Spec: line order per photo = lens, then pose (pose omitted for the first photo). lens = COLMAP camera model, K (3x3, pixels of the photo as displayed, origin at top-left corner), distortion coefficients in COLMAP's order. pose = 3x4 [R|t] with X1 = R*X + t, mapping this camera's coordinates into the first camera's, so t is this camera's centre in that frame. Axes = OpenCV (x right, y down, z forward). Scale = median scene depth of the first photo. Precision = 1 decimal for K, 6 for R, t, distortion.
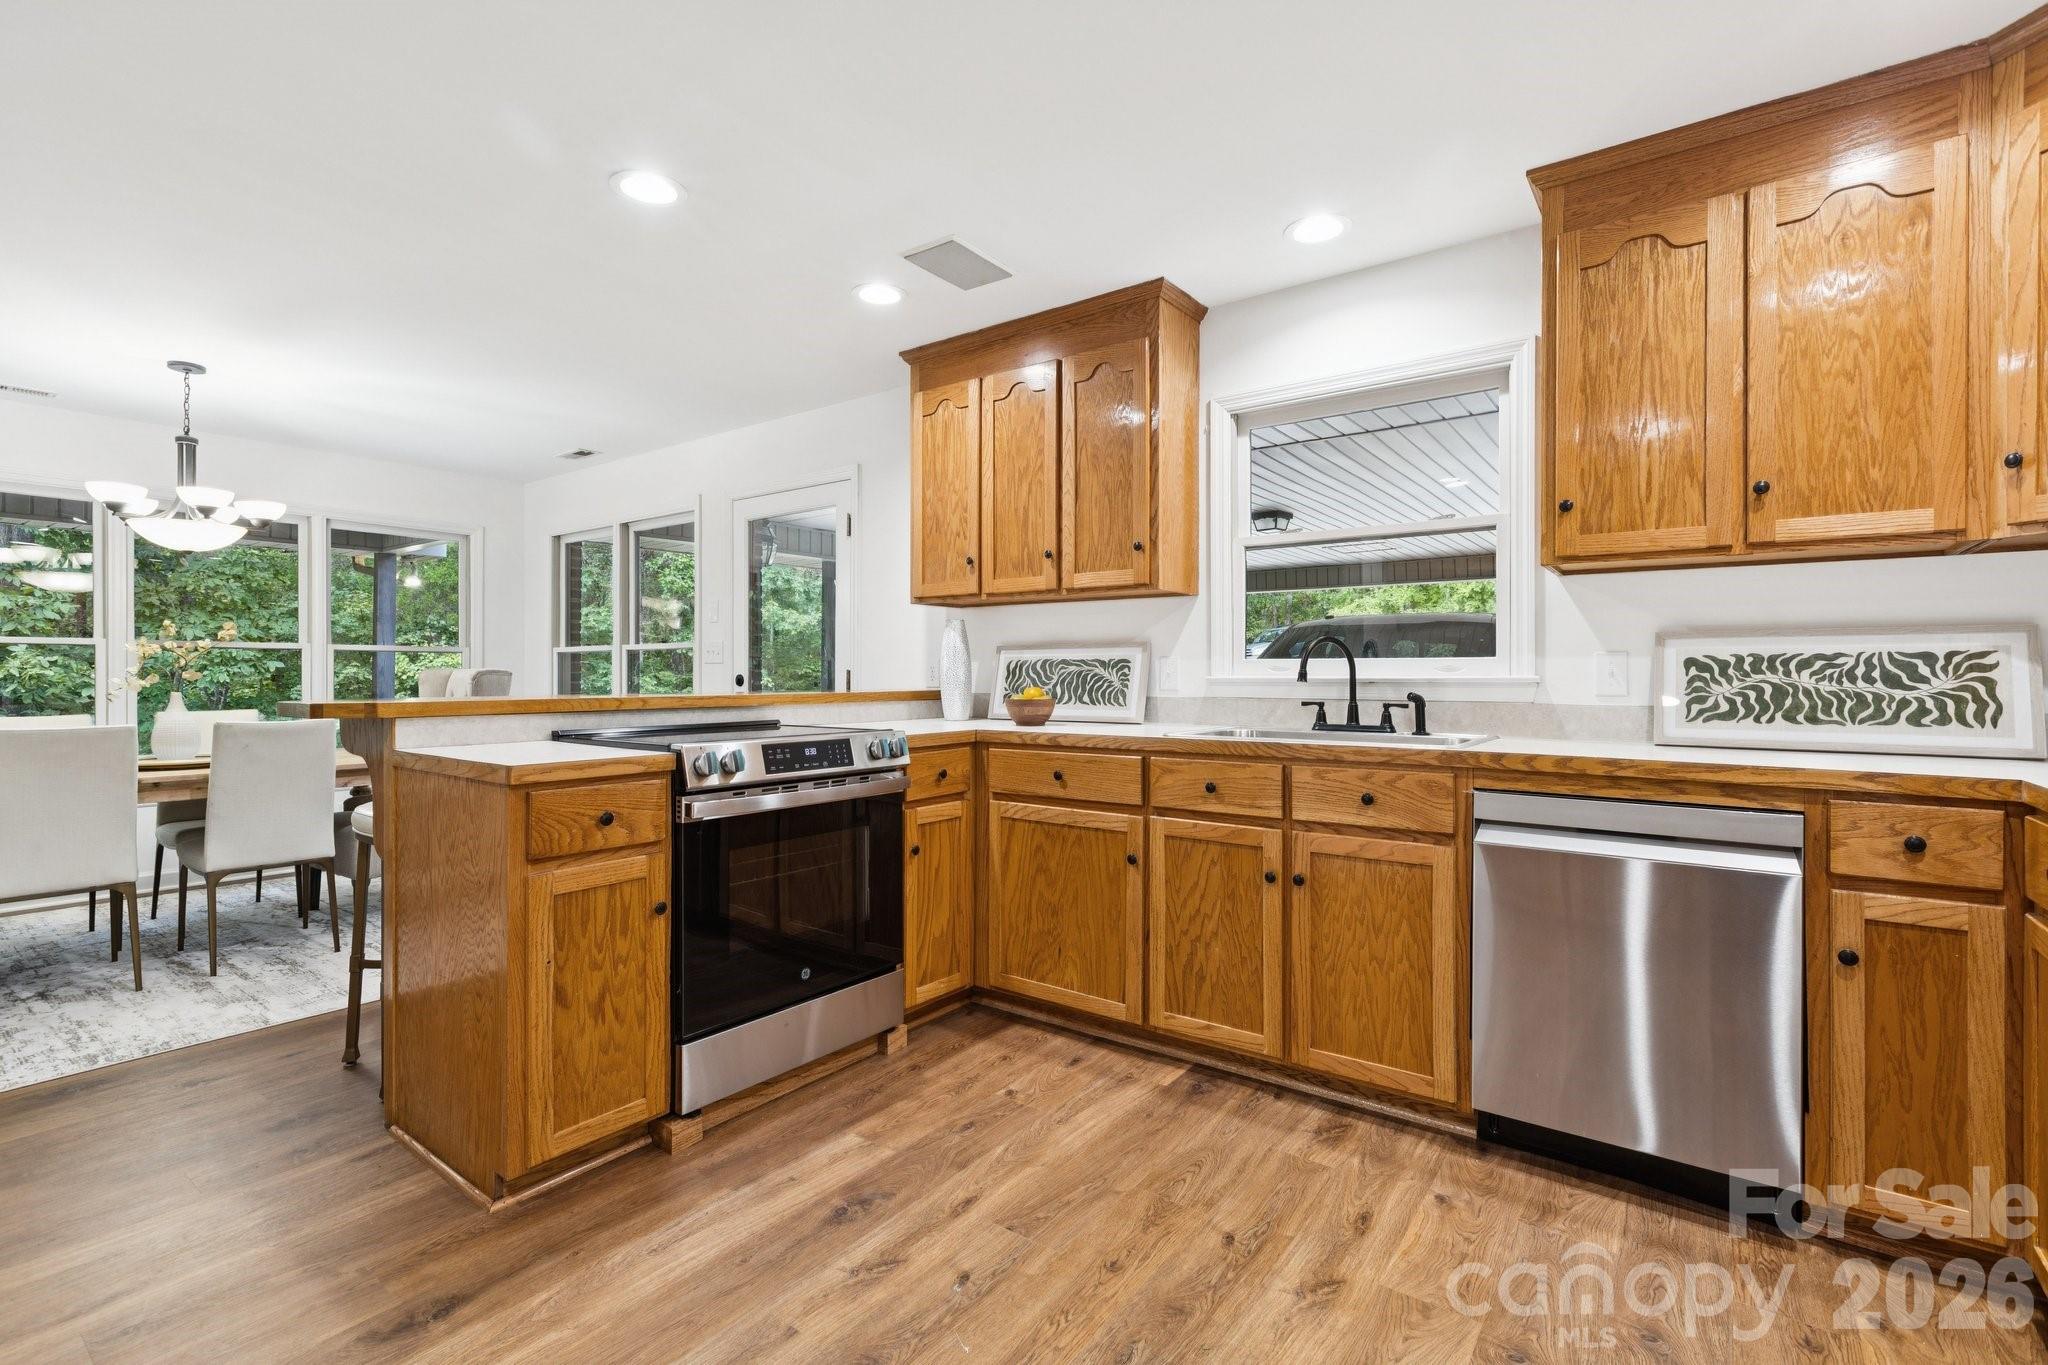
lens RADIAL K [[918.9, 0, 1031.9], [0, 918.9, 675.3], [0, 0, 1]] dist [-0.000980, -0.000094]
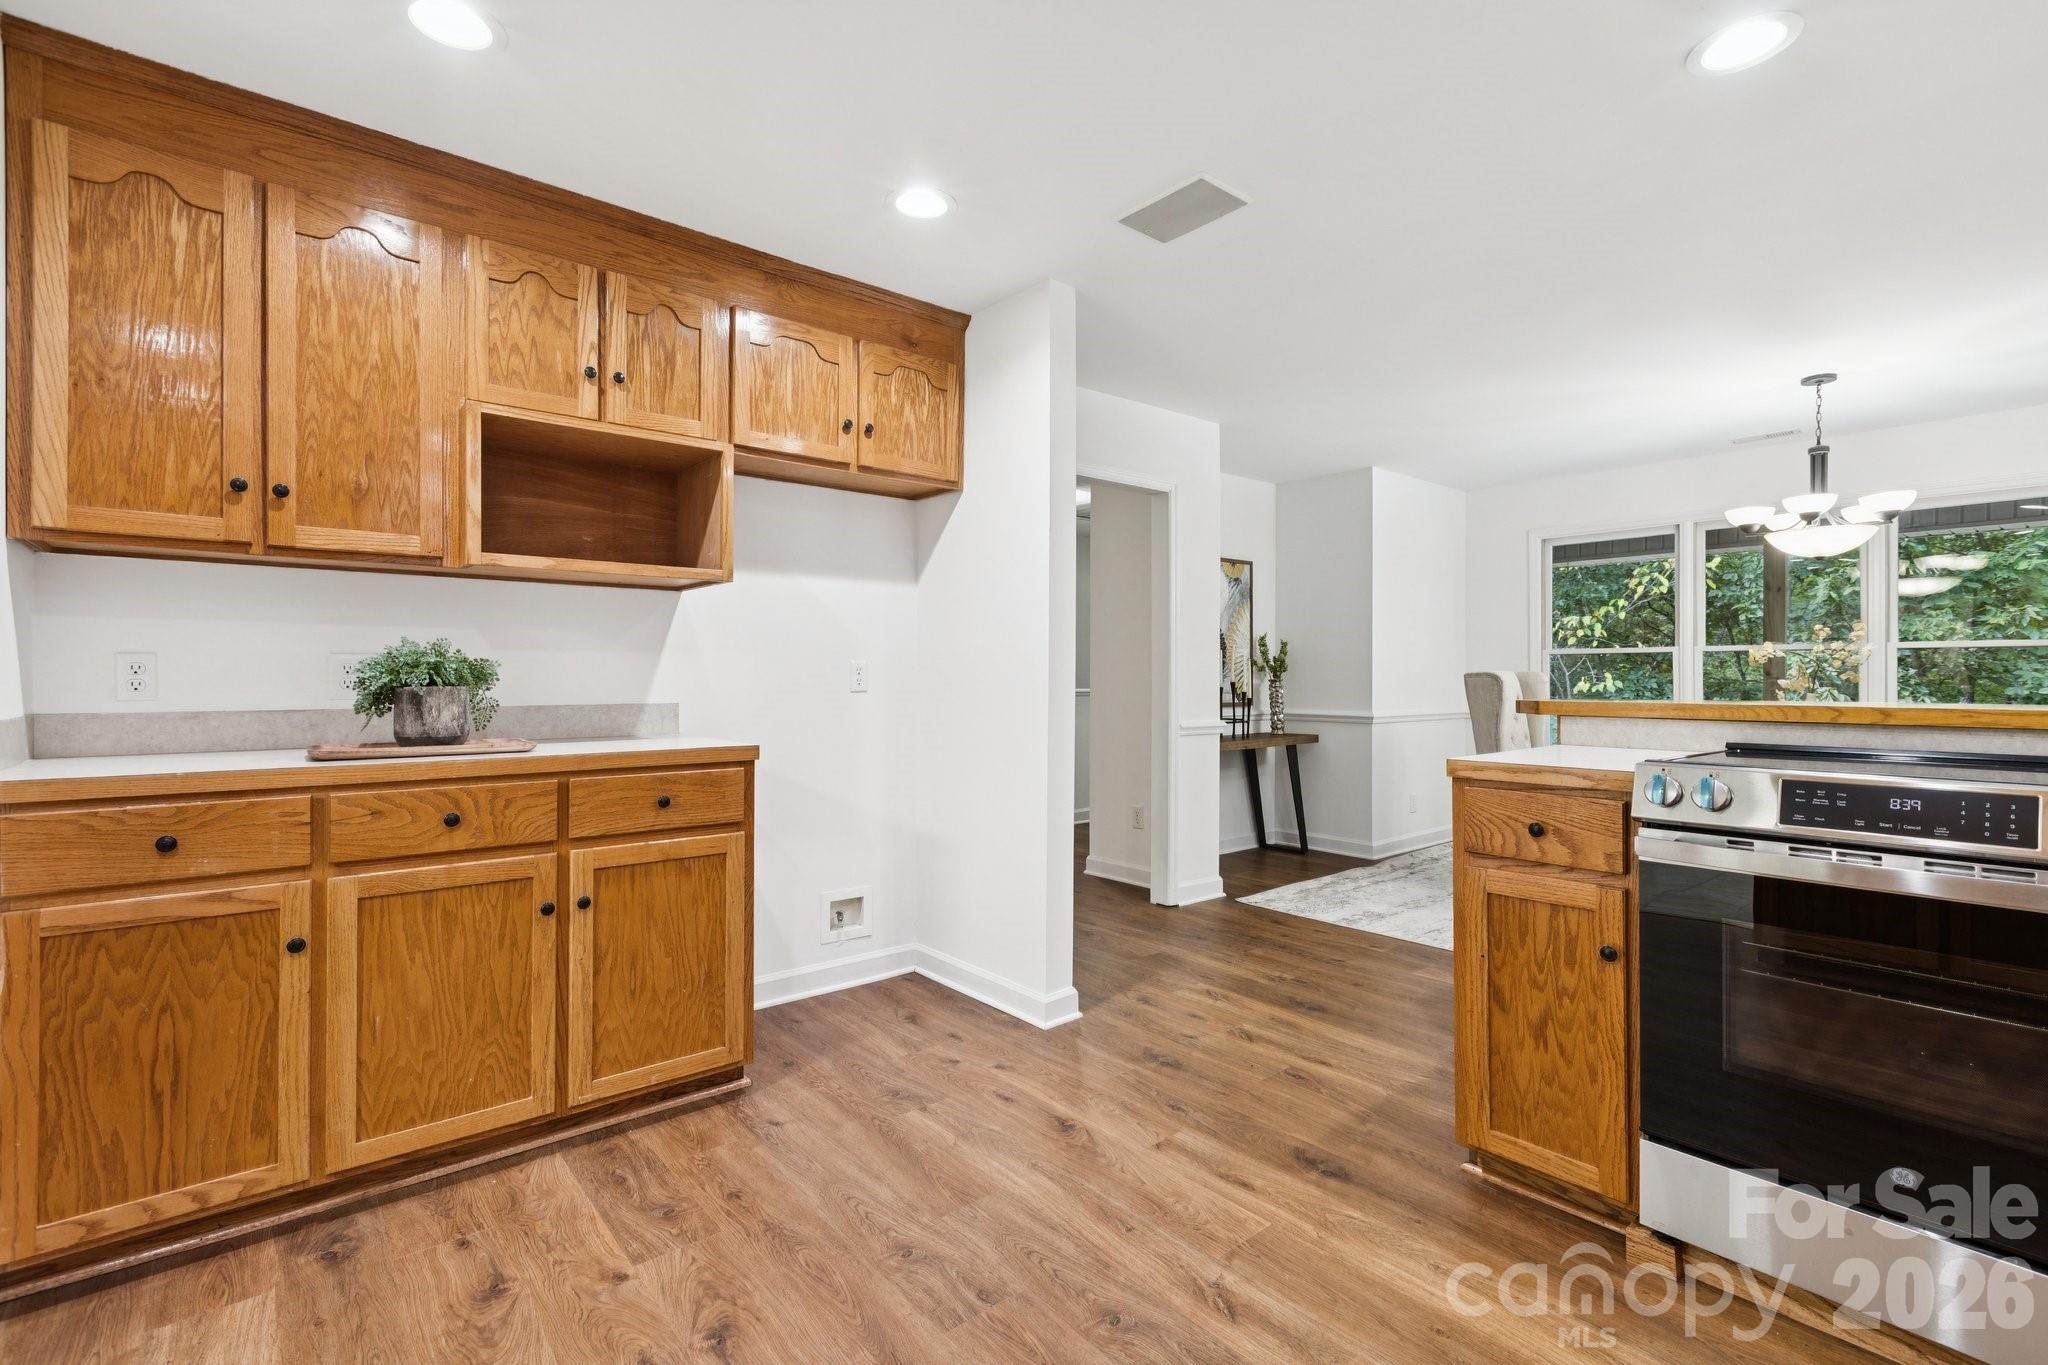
lens RADIAL K [[918.9, 0, 1028.0], [0, 918.9, 674.0], [0, 0, 1]] dist [-0.000980, -0.000094]
pose [[-0.239027, -0.002820, -0.971009, 0.451533], [-0.000965, 0.999996, -0.002666, 0.000903], [0.971012, 0.000299, -0.239029, 0.576101]]
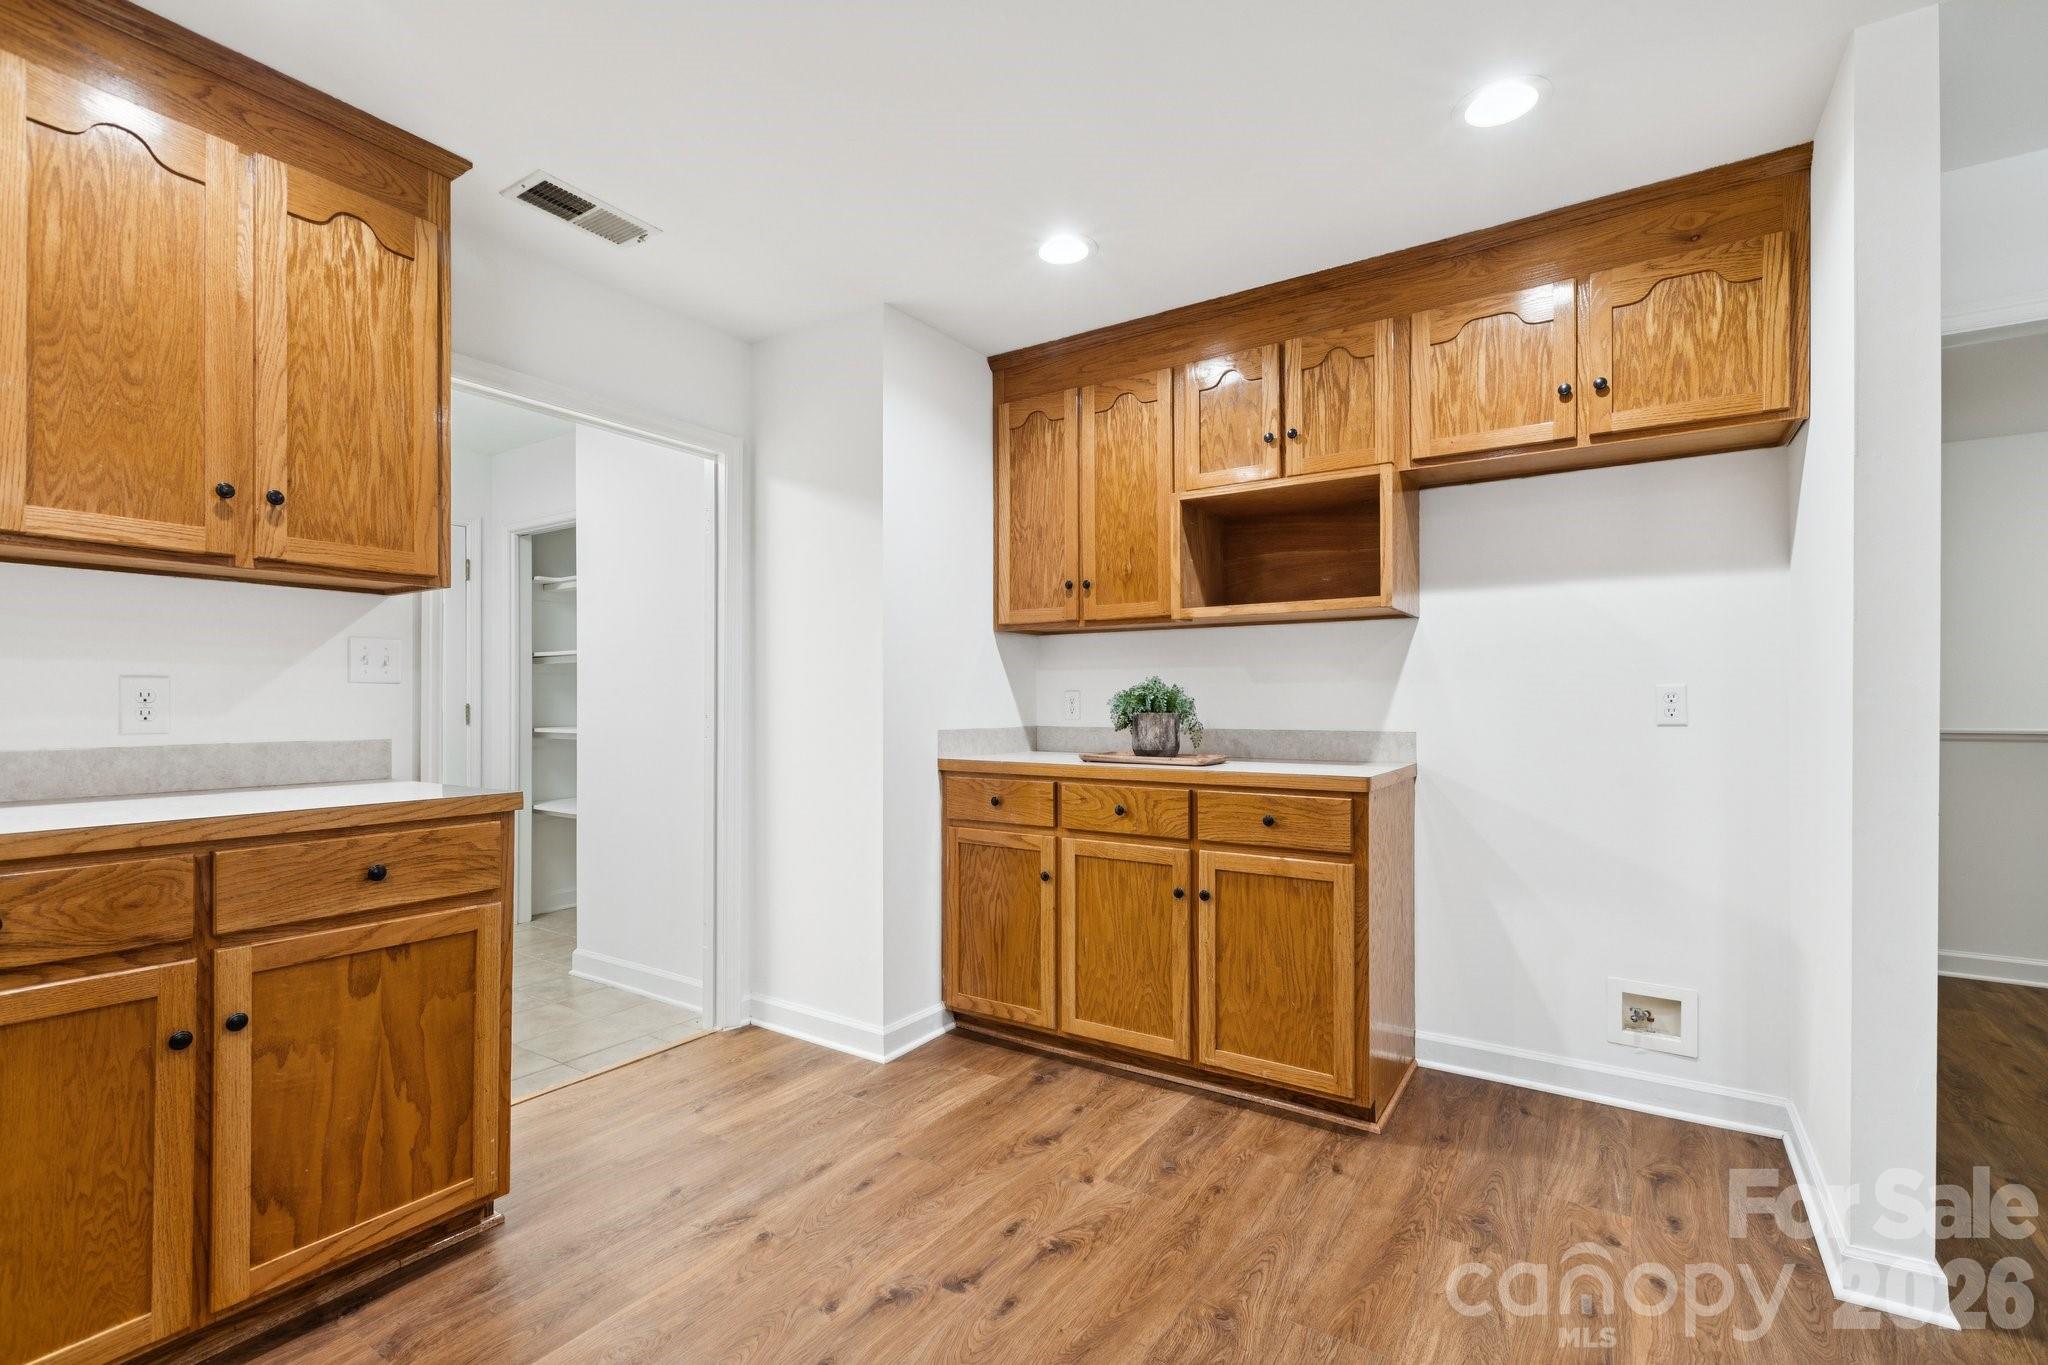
lens RADIAL K [[918.9, 0, 1037.3], [0, 918.9, 698.7], [0, 0, 1]] dist [-0.000980, -0.000094]
pose [[-0.998887, 0.000808, -0.047170, -0.049879], [0.001025, 0.999989, -0.004592, -0.001814], [0.047166, -0.004635, -0.998876, 0.982690]]
